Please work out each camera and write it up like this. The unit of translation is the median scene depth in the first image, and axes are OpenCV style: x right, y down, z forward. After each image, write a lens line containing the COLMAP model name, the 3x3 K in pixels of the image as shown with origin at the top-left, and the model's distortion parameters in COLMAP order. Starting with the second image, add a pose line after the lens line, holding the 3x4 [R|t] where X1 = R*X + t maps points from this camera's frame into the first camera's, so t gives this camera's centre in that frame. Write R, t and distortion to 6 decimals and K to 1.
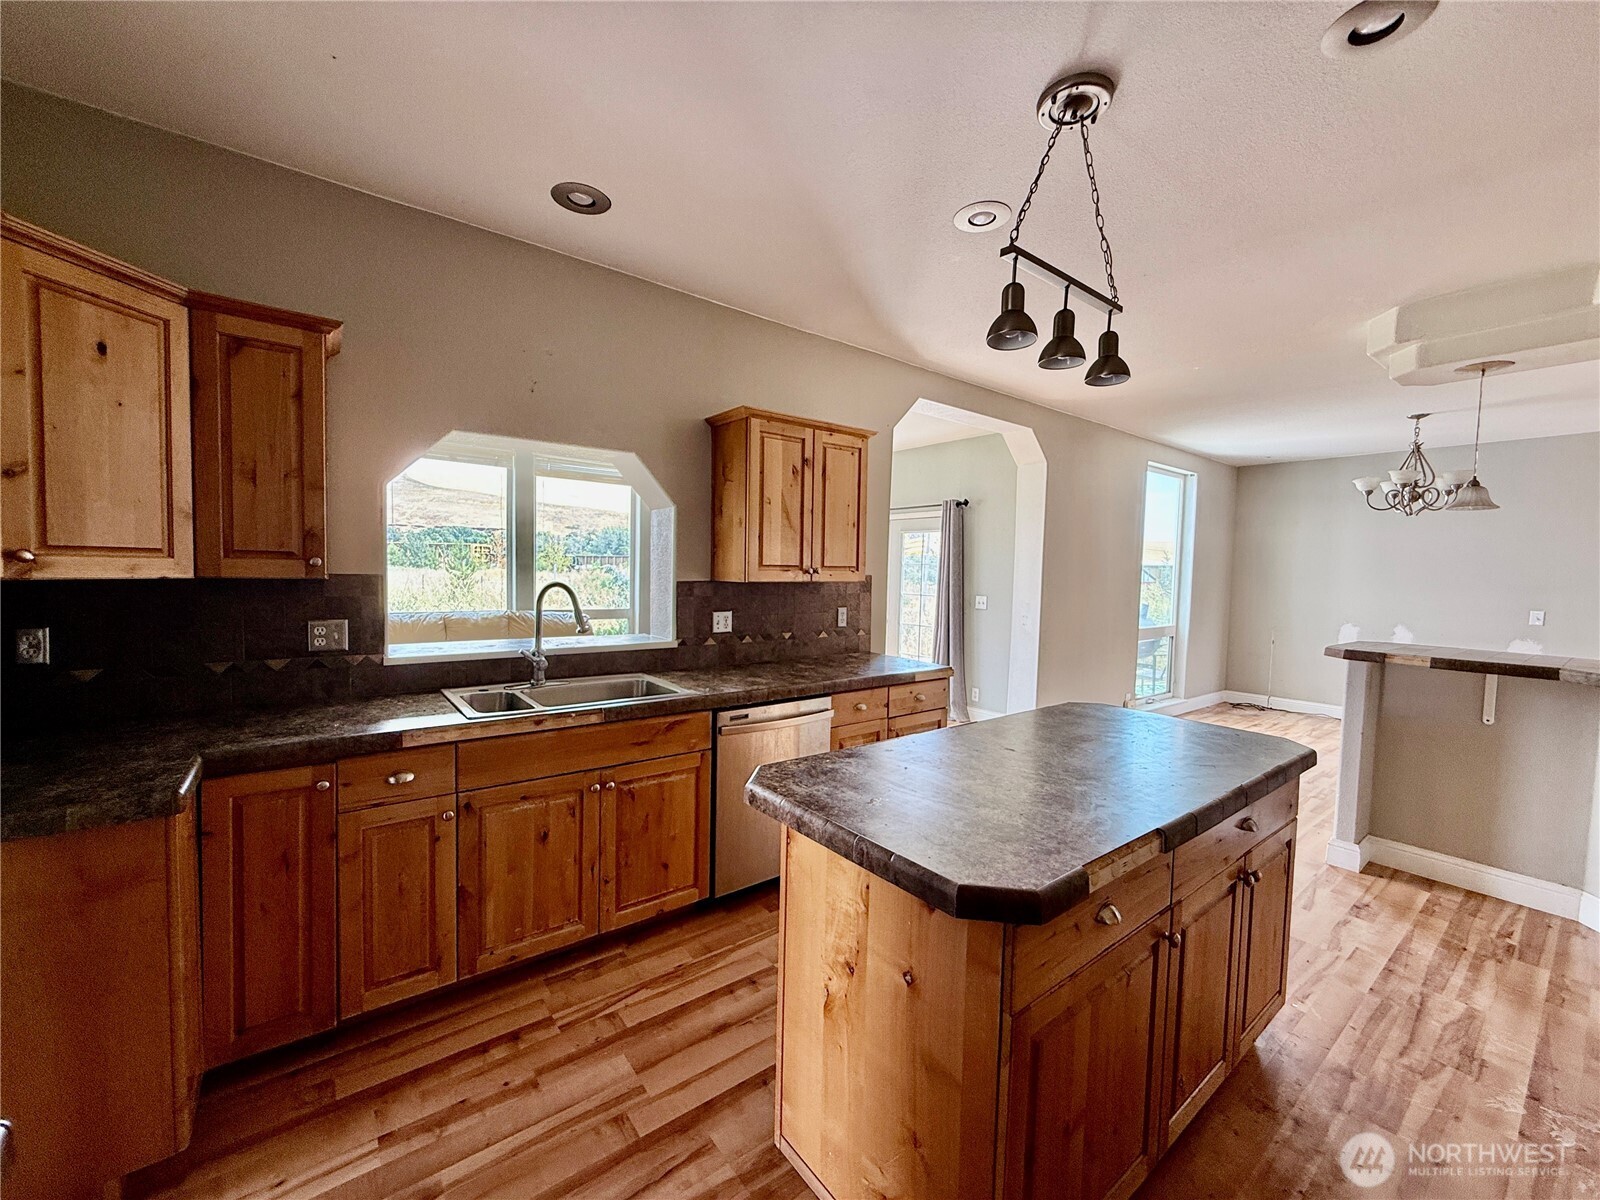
lens RADIAL K [[642.4, 0, 801.1], [0, 642.4, 605.6], [0, 0, 1]] dist [0.001498, 0.000301]
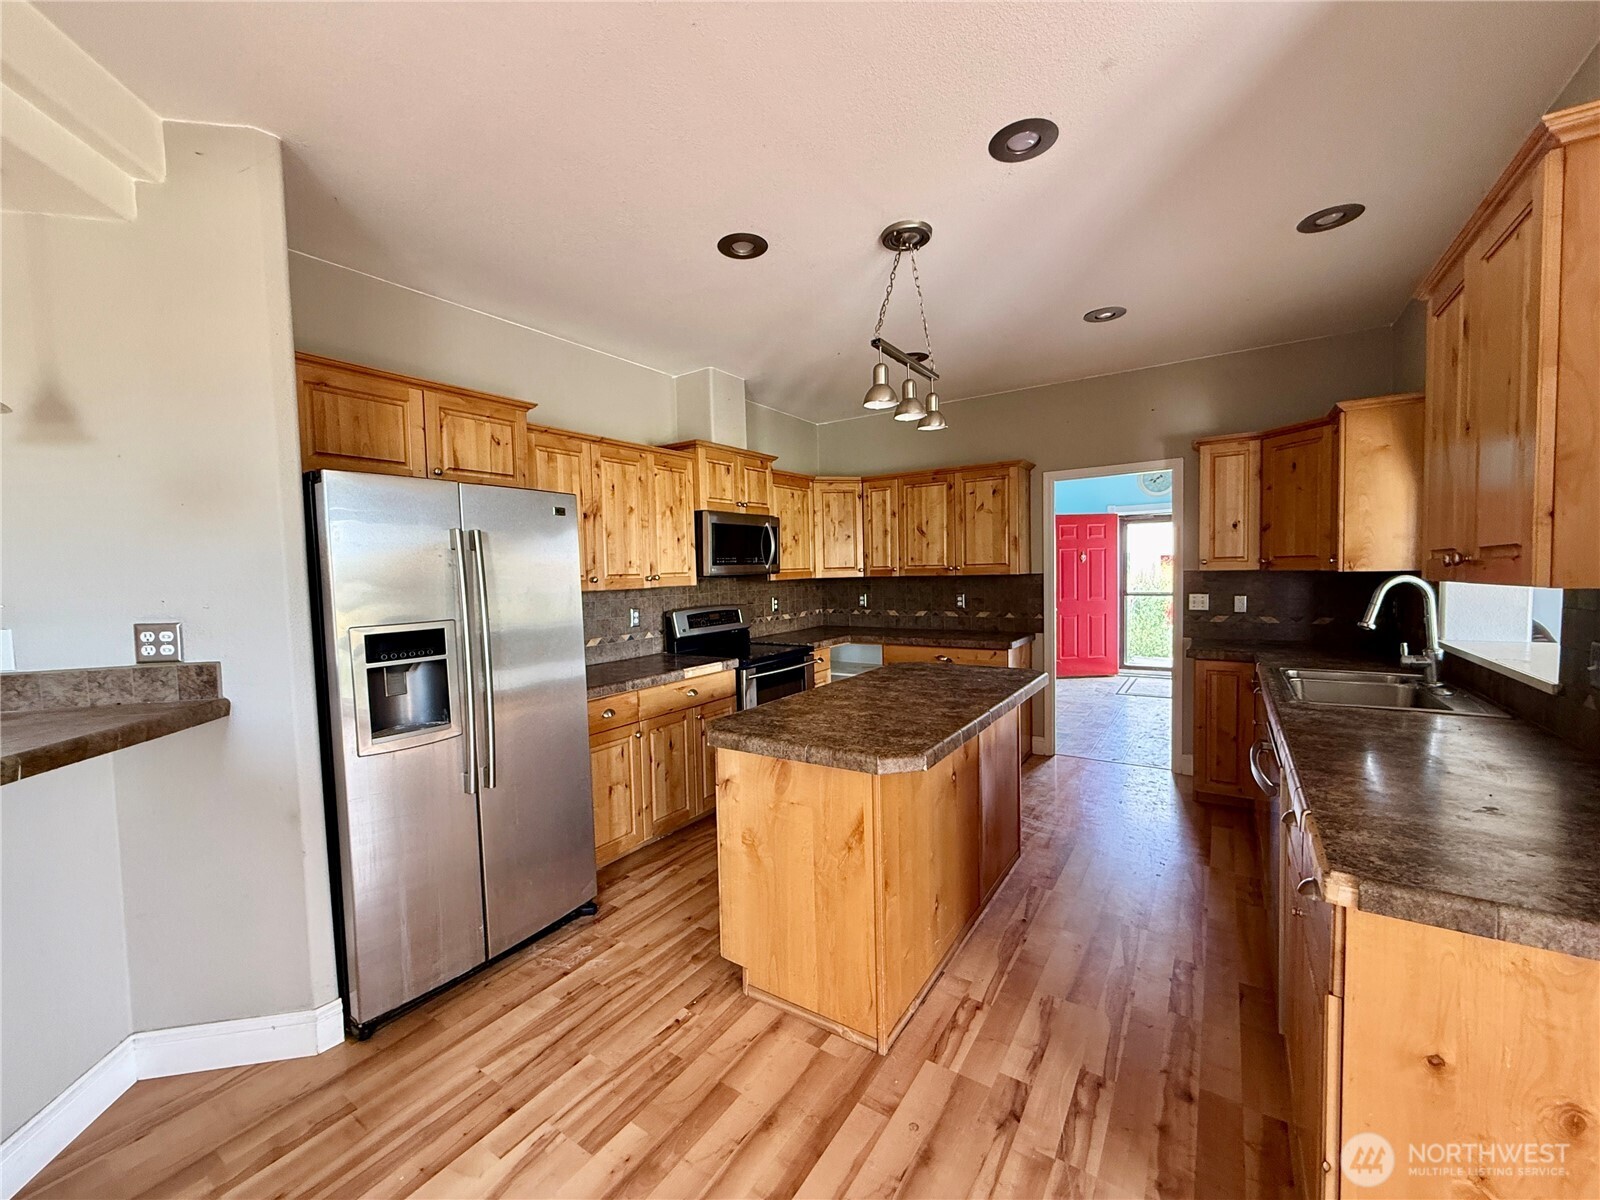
lens RADIAL K [[642.4, 0, 799.2], [0, 642.4, 600.4], [0, 0, 1]] dist [0.001498, 0.000301]
pose [[-0.946718, 0.017082, -0.321609, 0.943147], [-0.014327, 0.995370, 0.095045, -0.081572], [0.321744, 0.094588, -0.942090, 1.955613]]
